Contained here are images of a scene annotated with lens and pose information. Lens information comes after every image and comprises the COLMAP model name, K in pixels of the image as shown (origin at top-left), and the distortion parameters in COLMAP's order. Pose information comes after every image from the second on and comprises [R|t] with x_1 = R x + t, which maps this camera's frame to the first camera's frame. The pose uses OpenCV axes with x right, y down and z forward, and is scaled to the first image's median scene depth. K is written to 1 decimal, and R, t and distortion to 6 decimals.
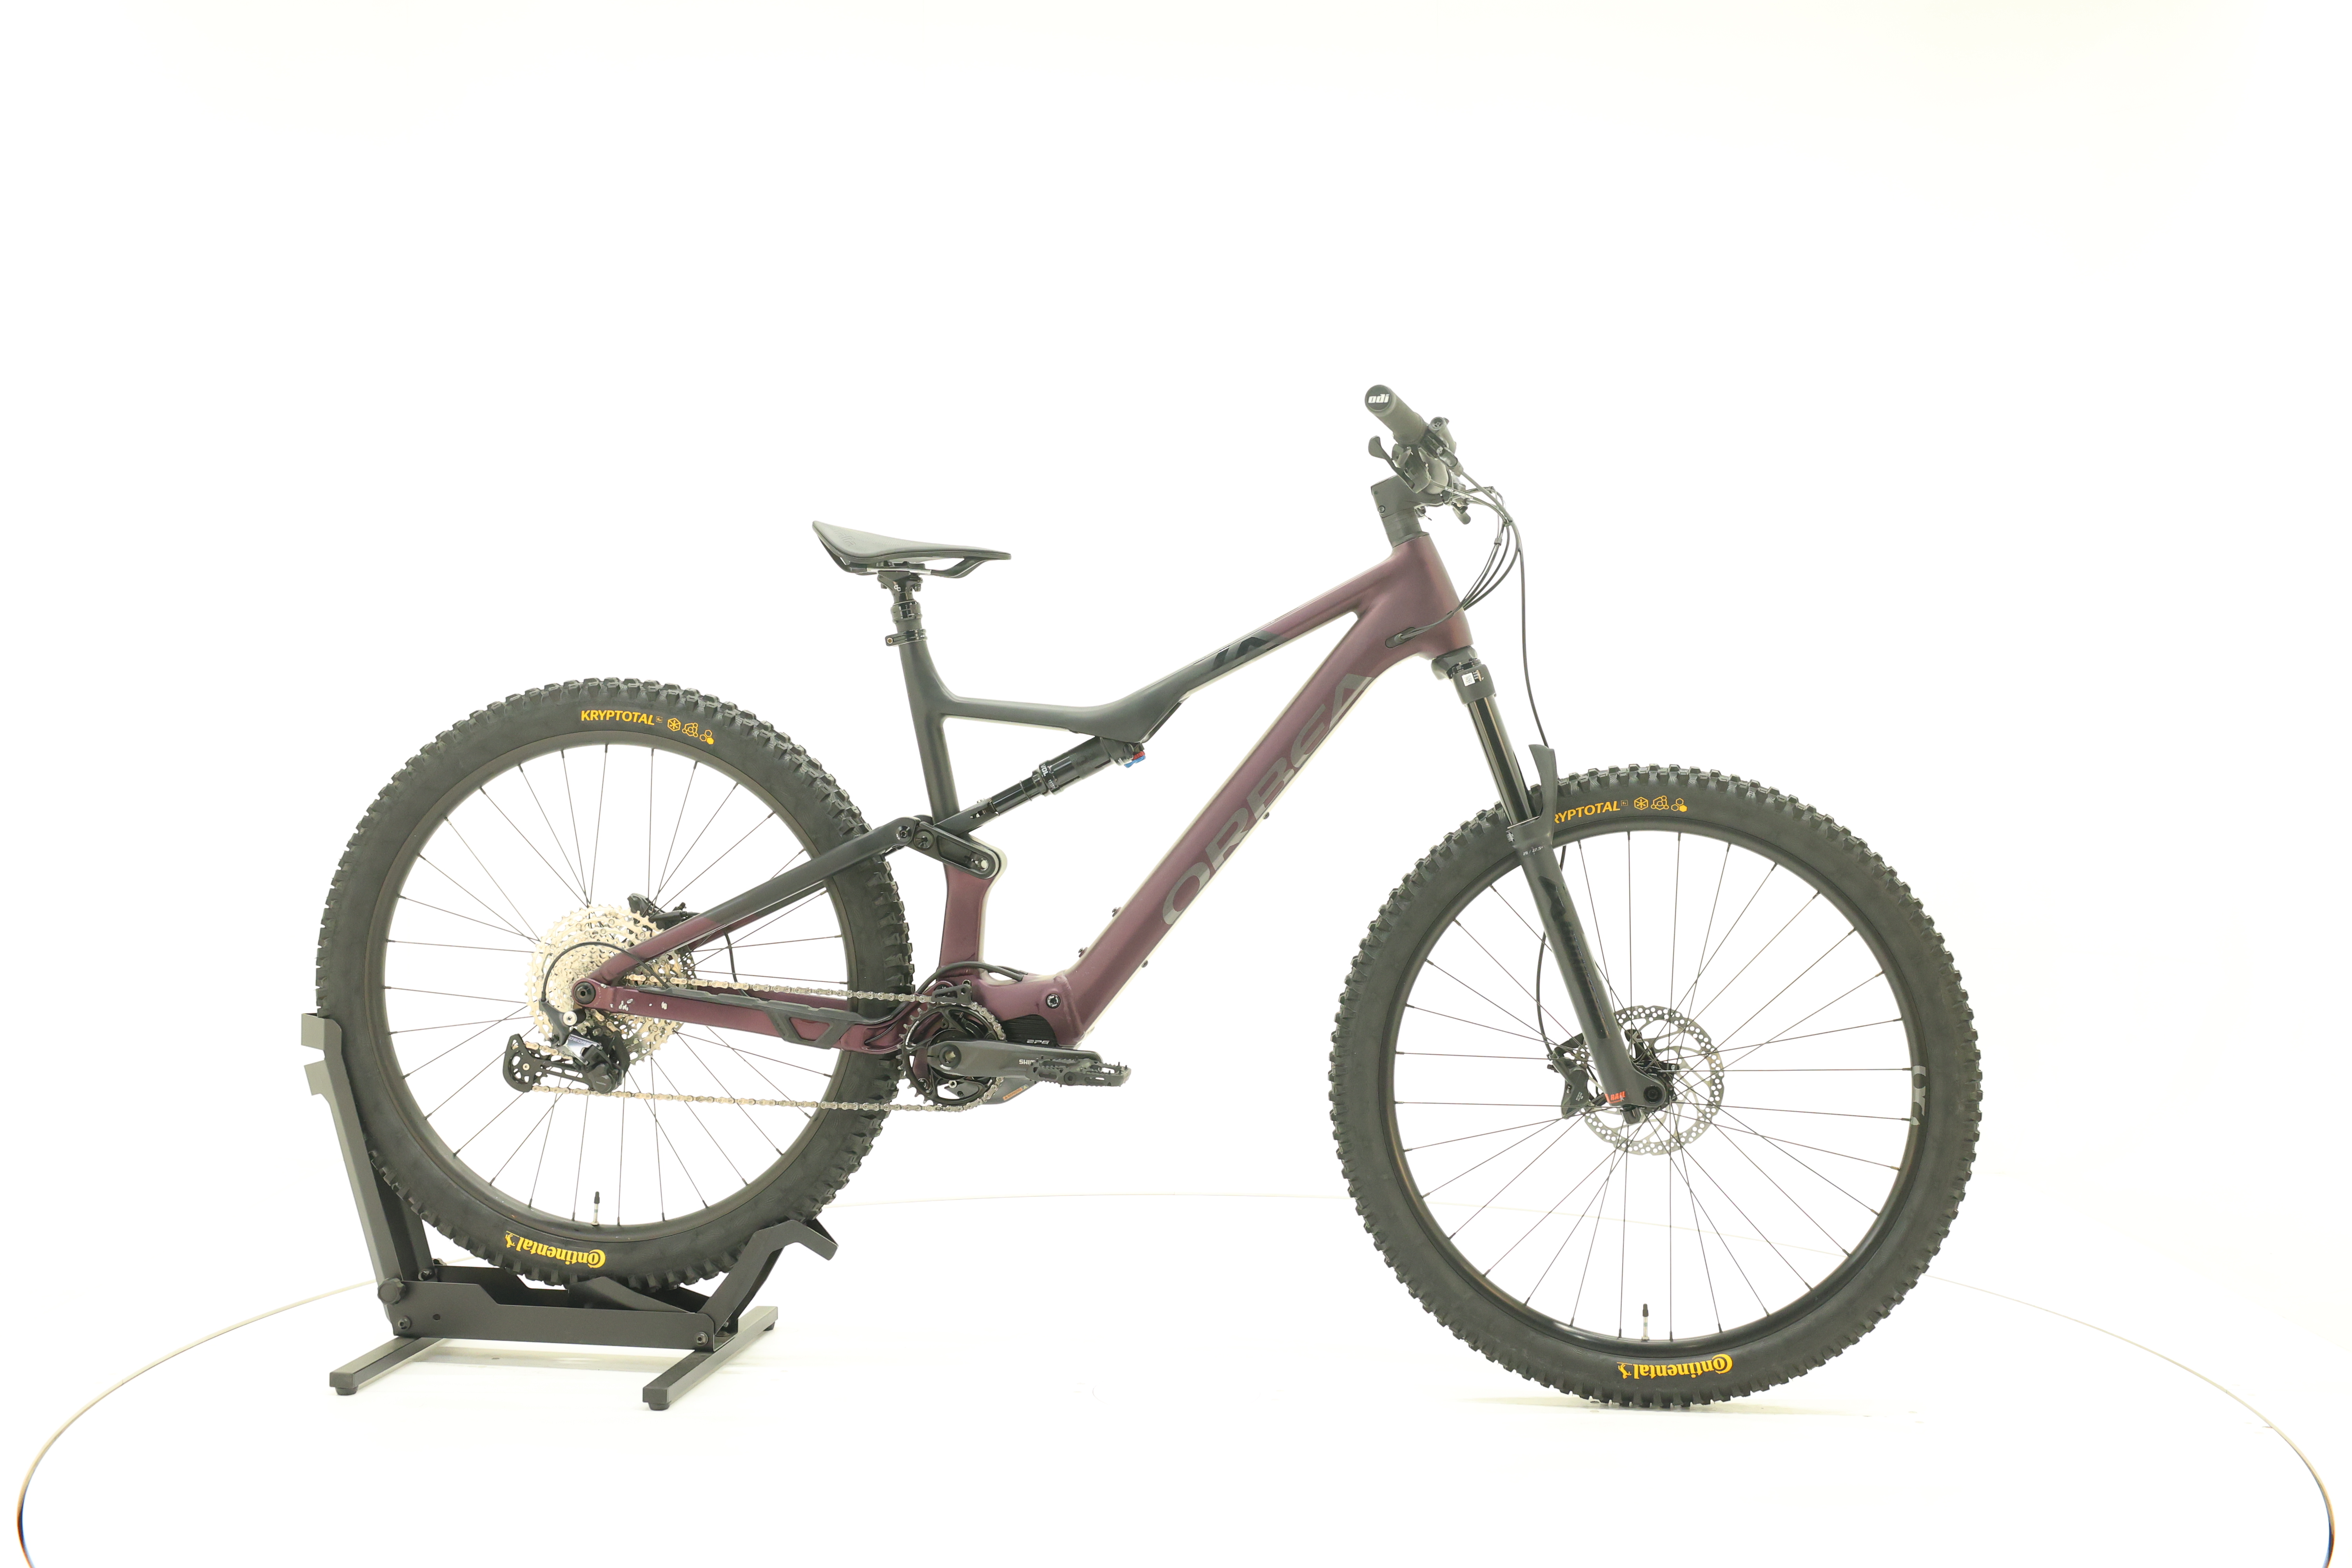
lens RADIAL K [[2506.9, 0, 1167.8], [0, 2506.9, 778.2], [0, 0, 1]] dist [0.028874, 0.000000]
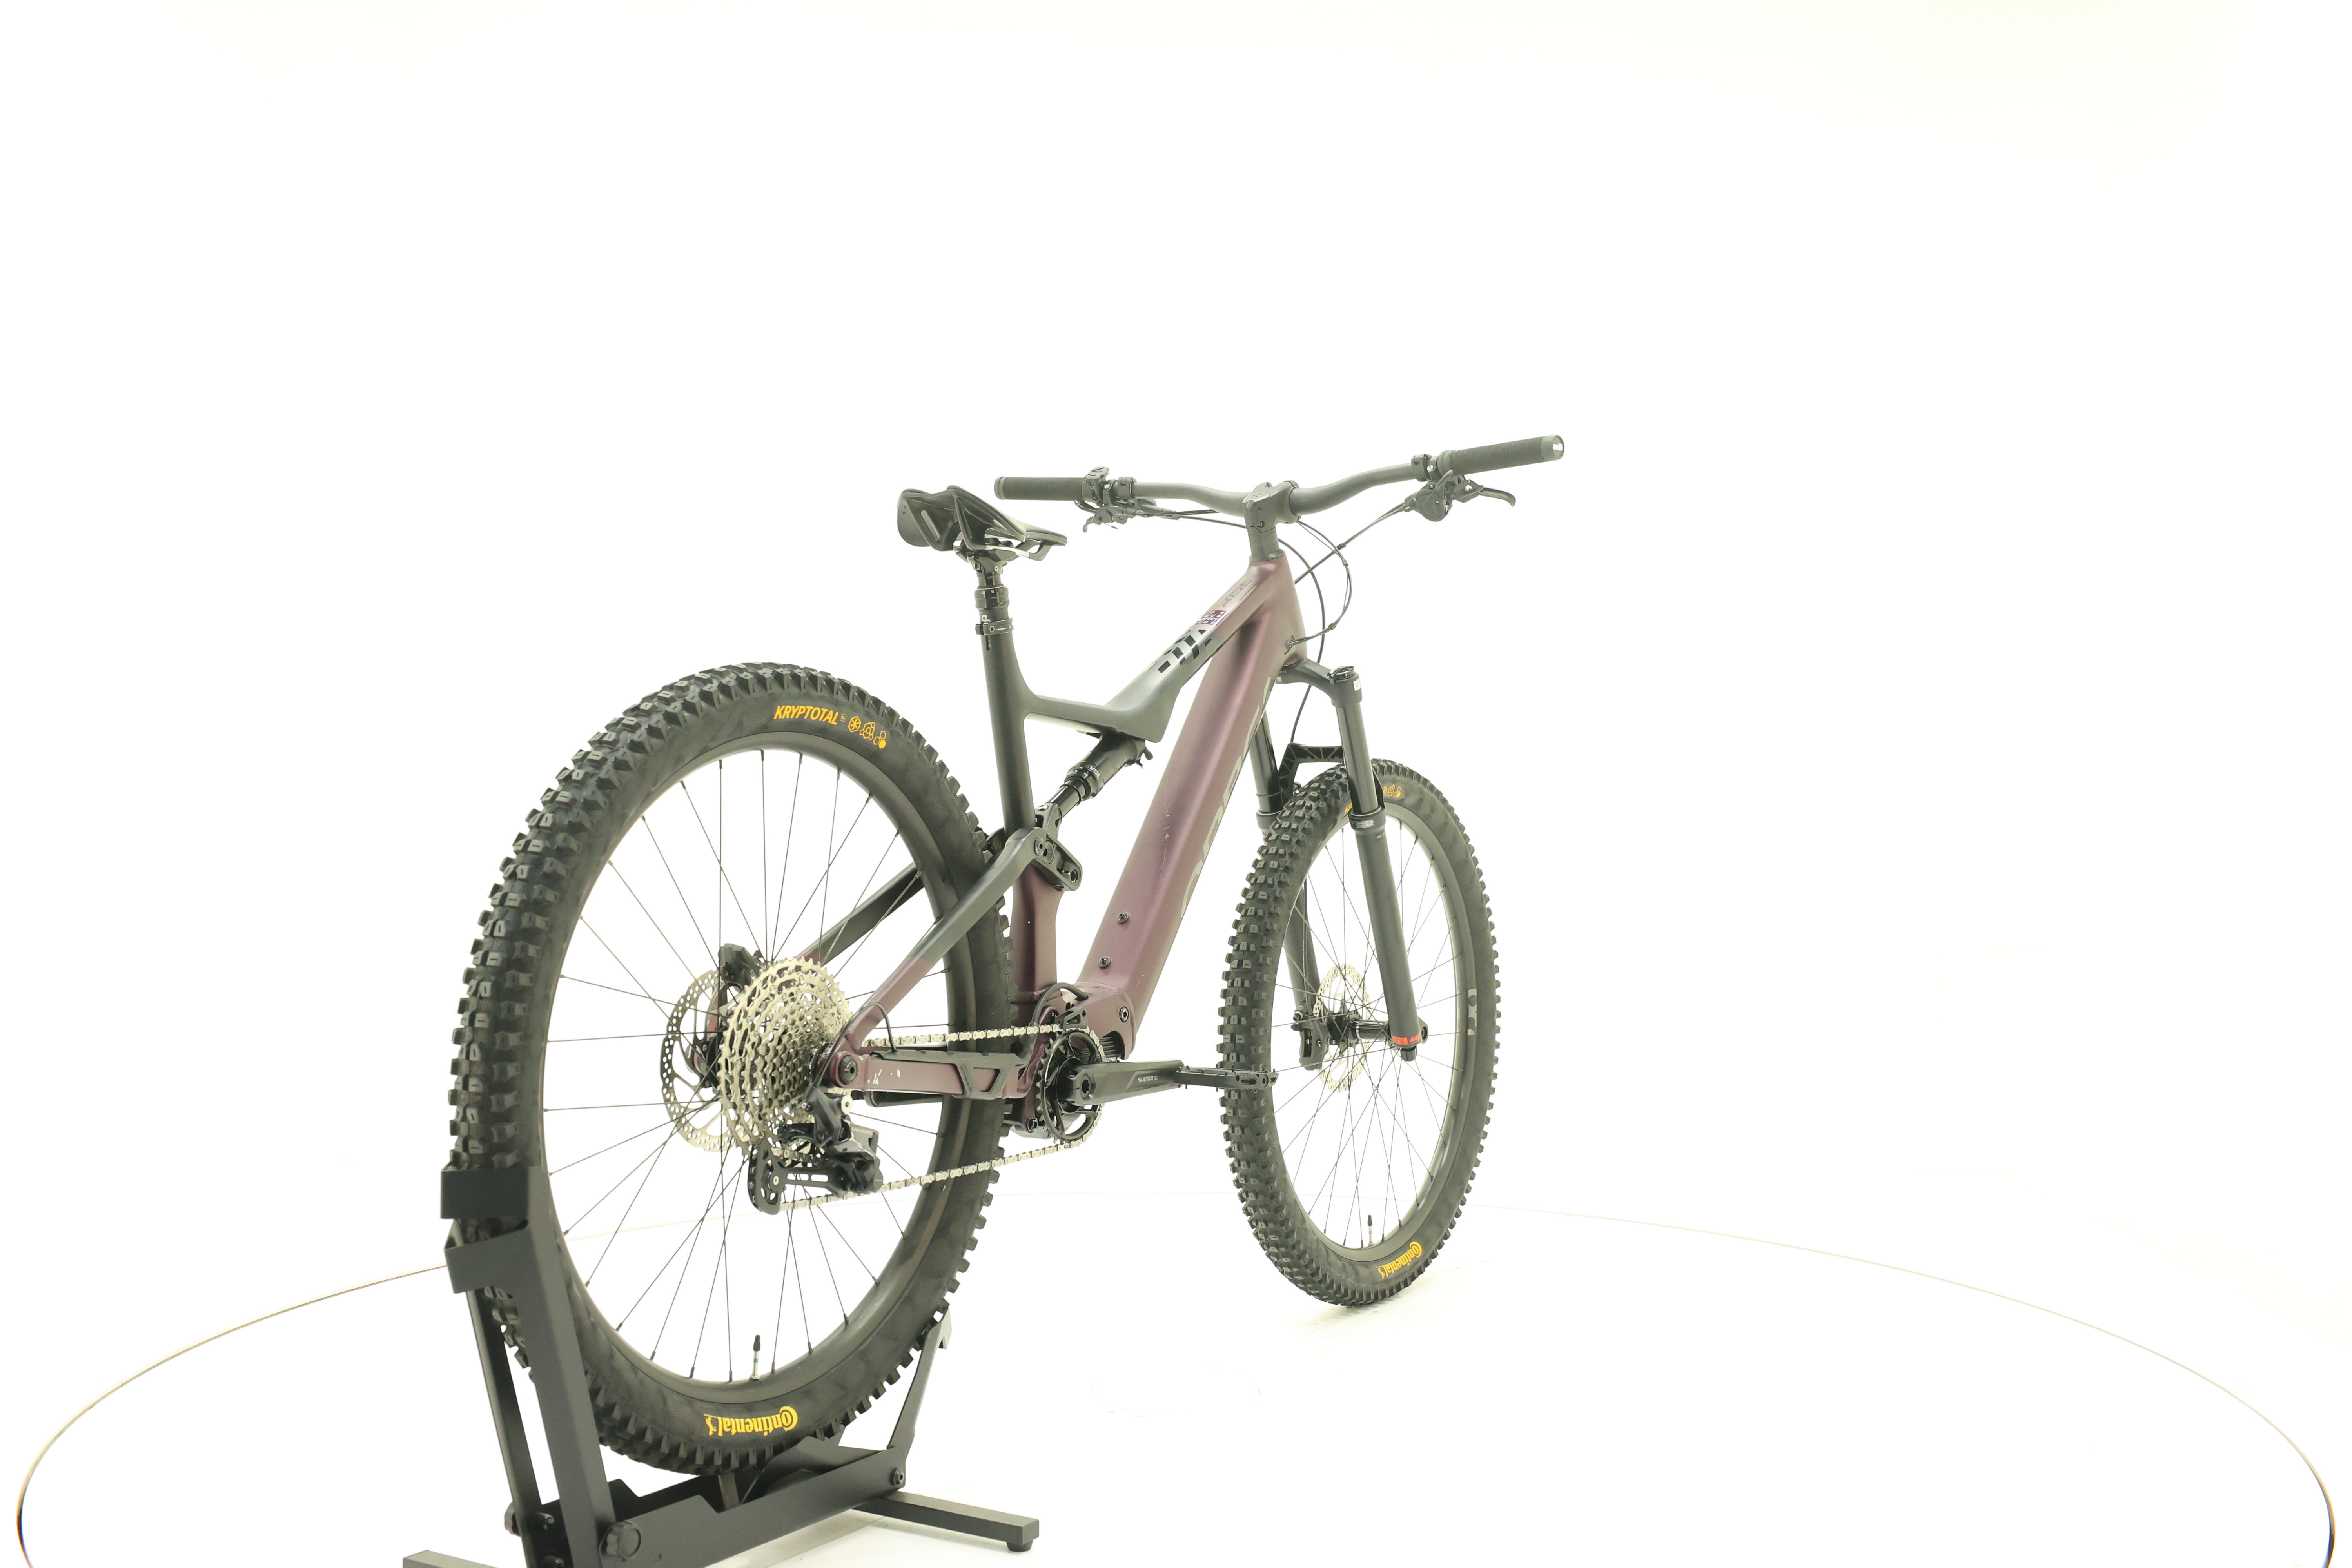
lens RADIAL K [[2506.9, 0, 1167.2], [0, 2506.9, 776.1], [0, 0, 1]] dist [0.028874, 0.000000]
pose [[0.400057, -0.018652, 0.916300, -0.895024], [0.013727, 0.999803, 0.014358, -0.014964], [-0.916387, 0.006834, 0.400234, 0.592966]]
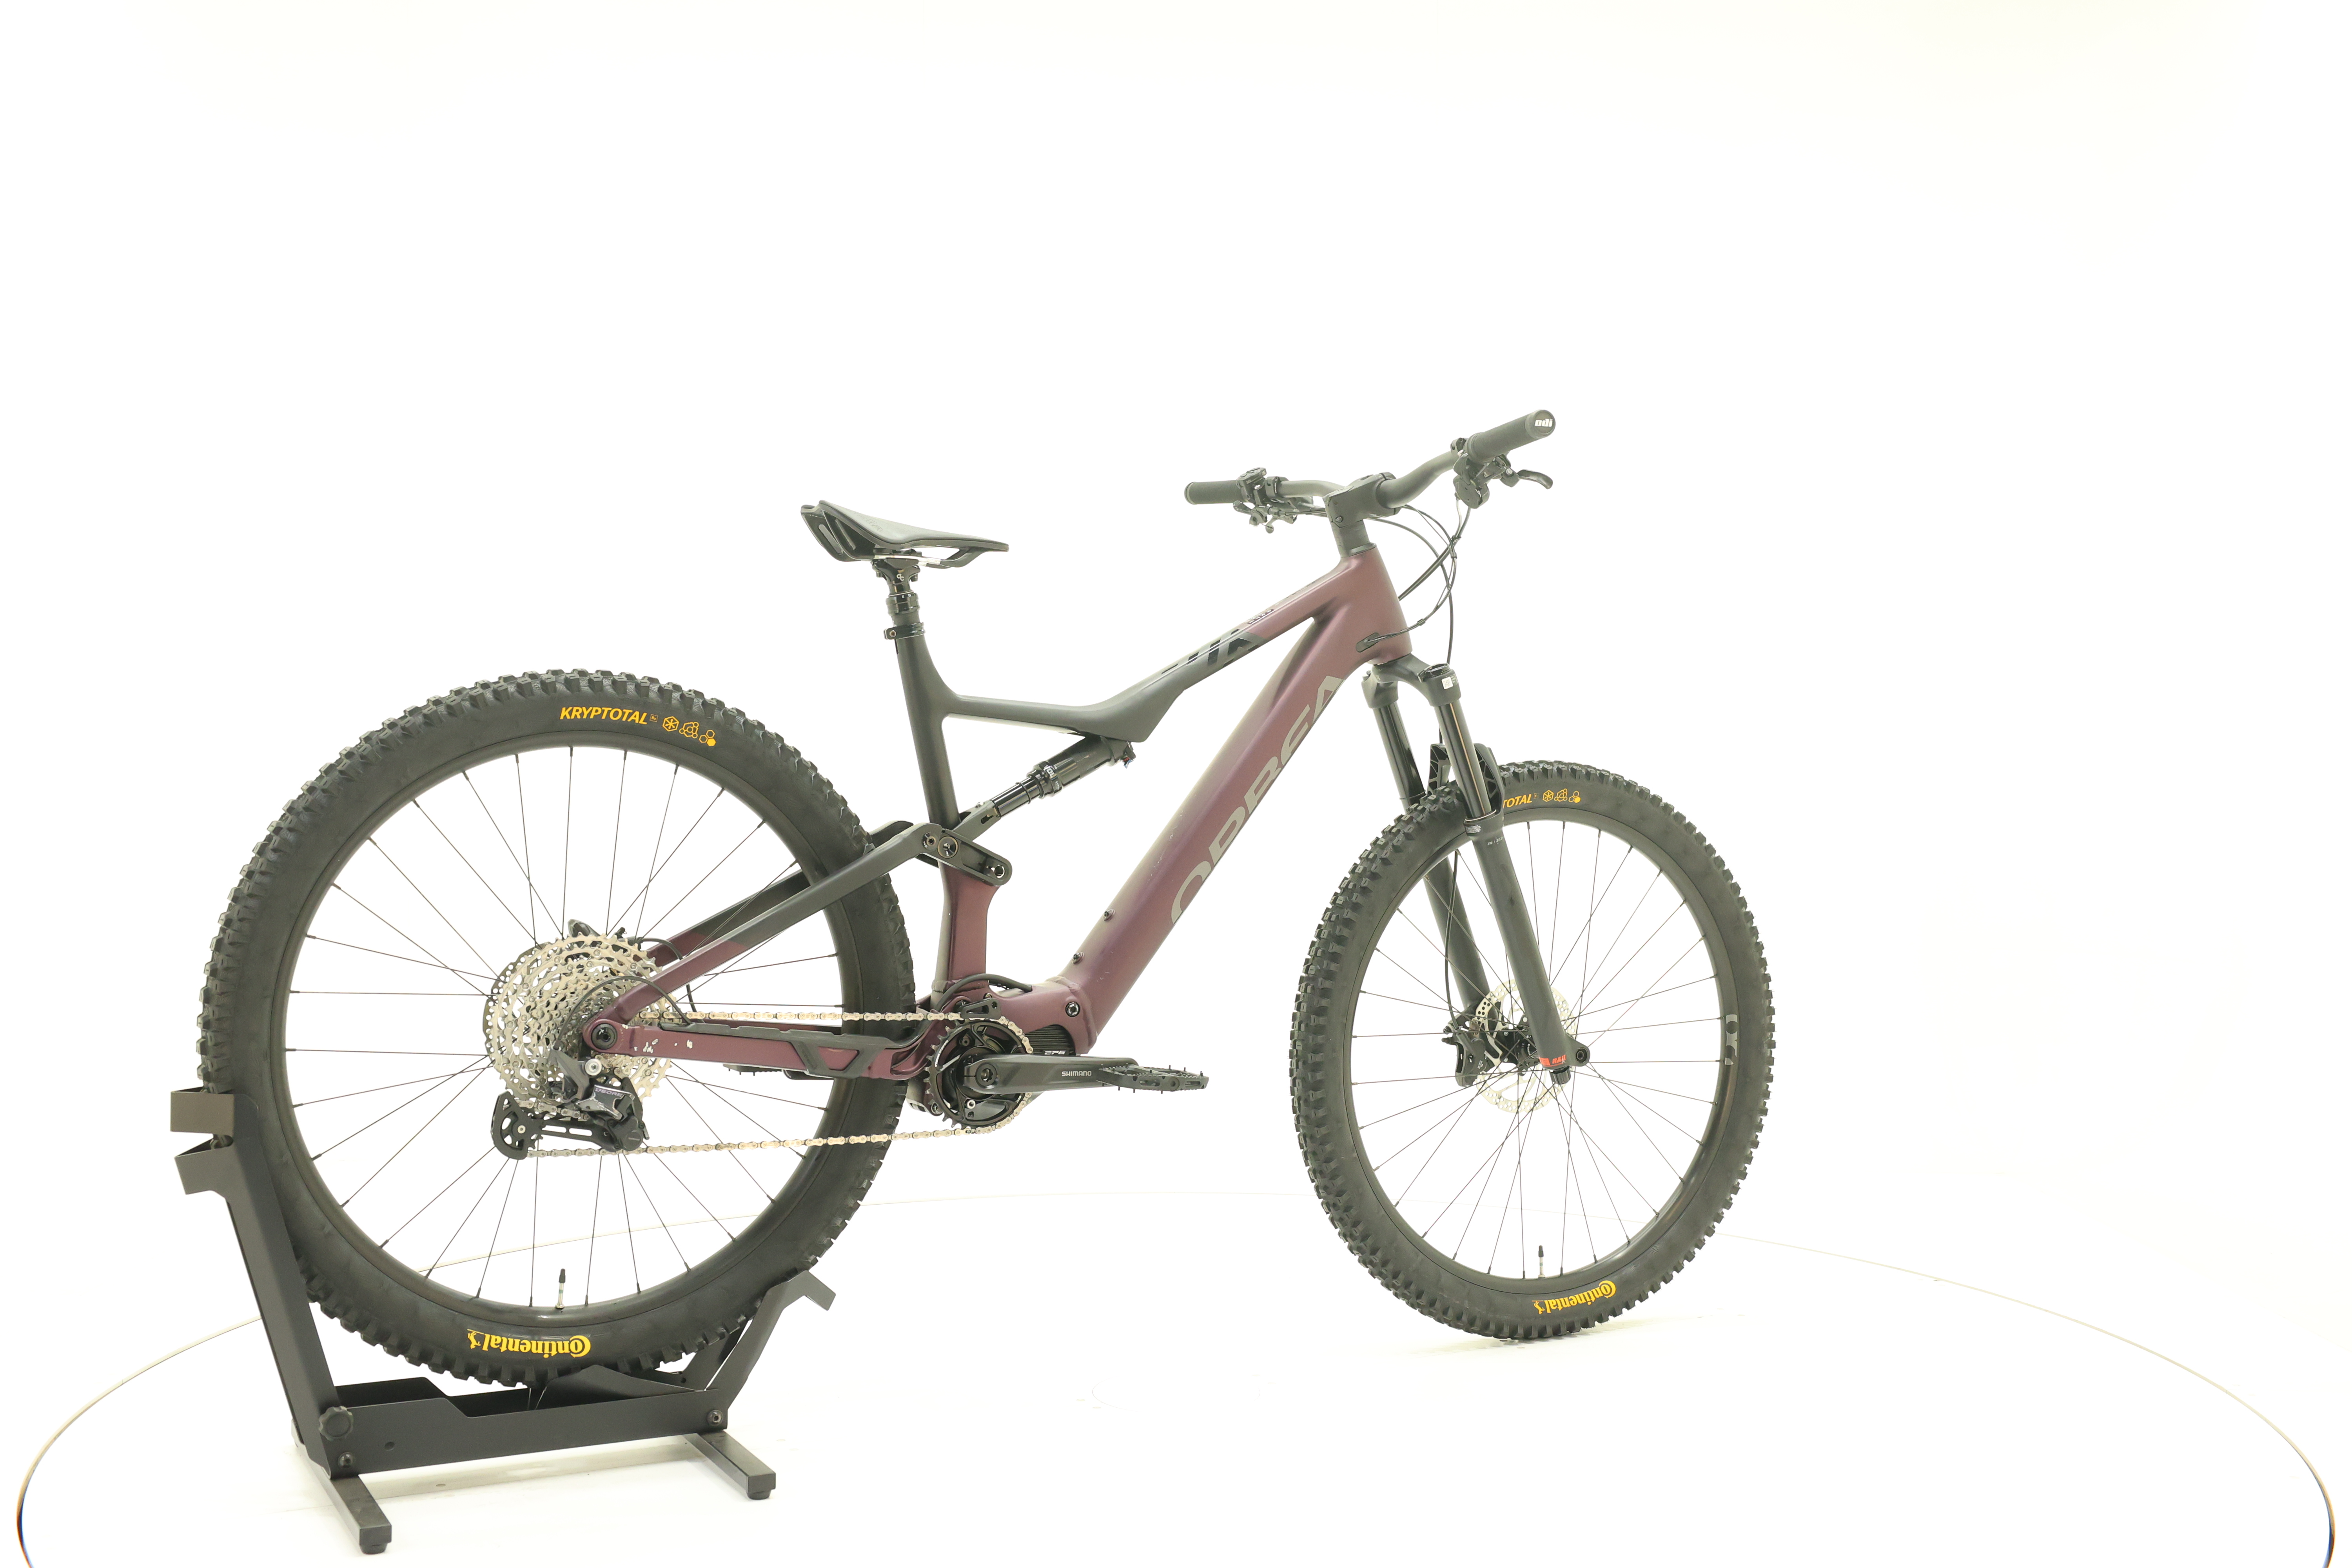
lens RADIAL K [[2506.9, 0, 1164.6], [0, 2506.9, 779.6], [0, 0, 1]] dist [0.028874, 0.000000]
pose [[0.809829, -0.011903, 0.586545, -0.575075], [0.009753, 0.999929, 0.006827, -0.006185], [-0.586585, 0.000192, 0.809888, 0.190175]]
